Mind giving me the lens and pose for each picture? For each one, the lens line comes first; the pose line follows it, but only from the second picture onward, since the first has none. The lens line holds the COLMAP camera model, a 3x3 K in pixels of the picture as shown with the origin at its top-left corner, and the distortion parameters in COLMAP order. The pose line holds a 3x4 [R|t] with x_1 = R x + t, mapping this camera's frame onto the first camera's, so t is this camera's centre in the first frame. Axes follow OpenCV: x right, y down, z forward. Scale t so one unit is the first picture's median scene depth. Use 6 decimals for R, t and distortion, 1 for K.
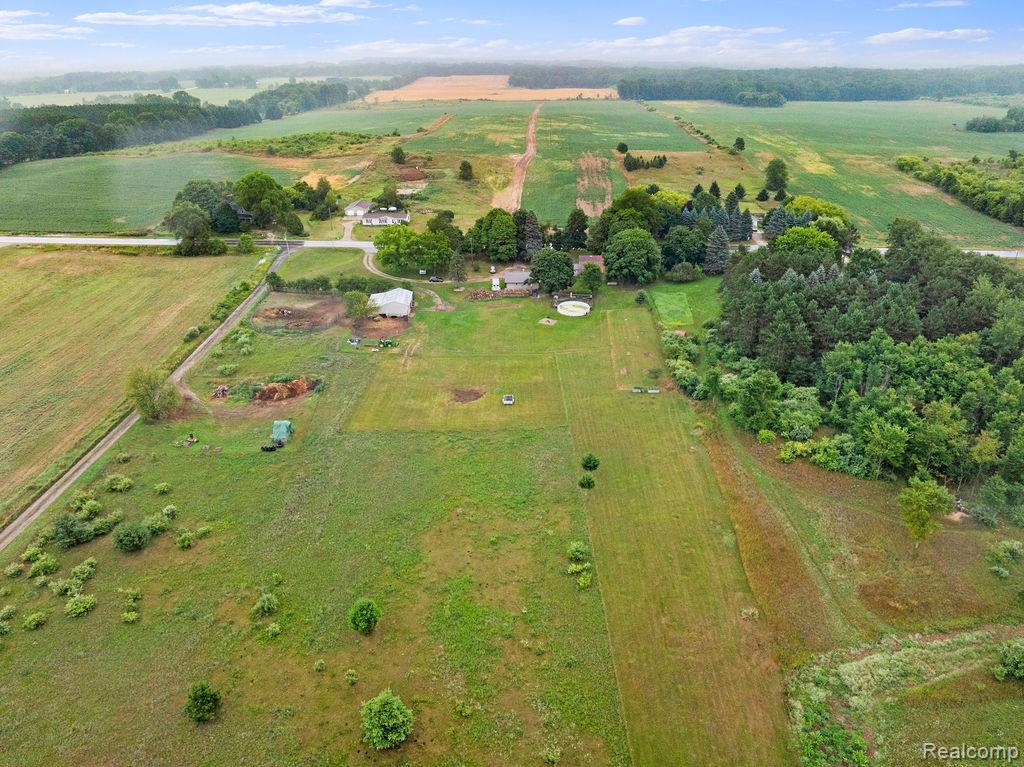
lens RADIAL K [[716.2, 0, 512.0], [0, 716.2, 383.5], [0, 0, 1]] dist [-0.033202, 0.003987]
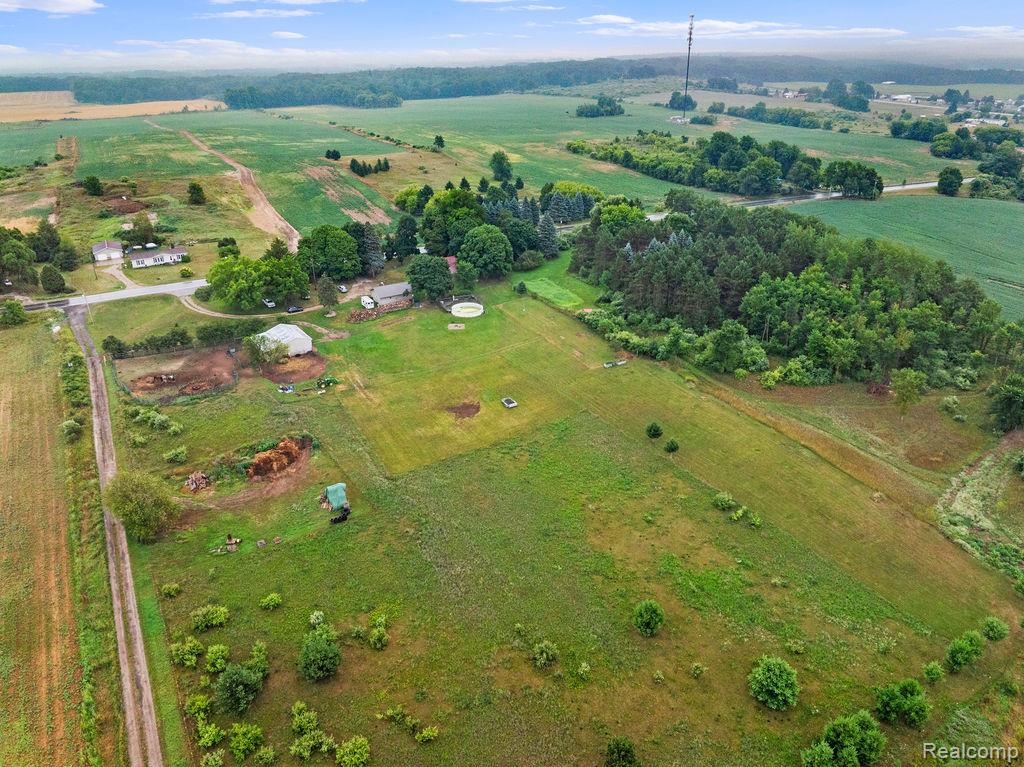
lens RADIAL K [[716.2, 0, 512.0], [0, 716.2, 383.5], [0, 0, 1]] dist [-0.033202, 0.003987]
pose [[0.845906, -0.231779, 0.480335, -0.361724], [0.234655, 0.970518, 0.055064, -0.043791], [-0.478936, 0.066134, 0.875355, 0.092153]]
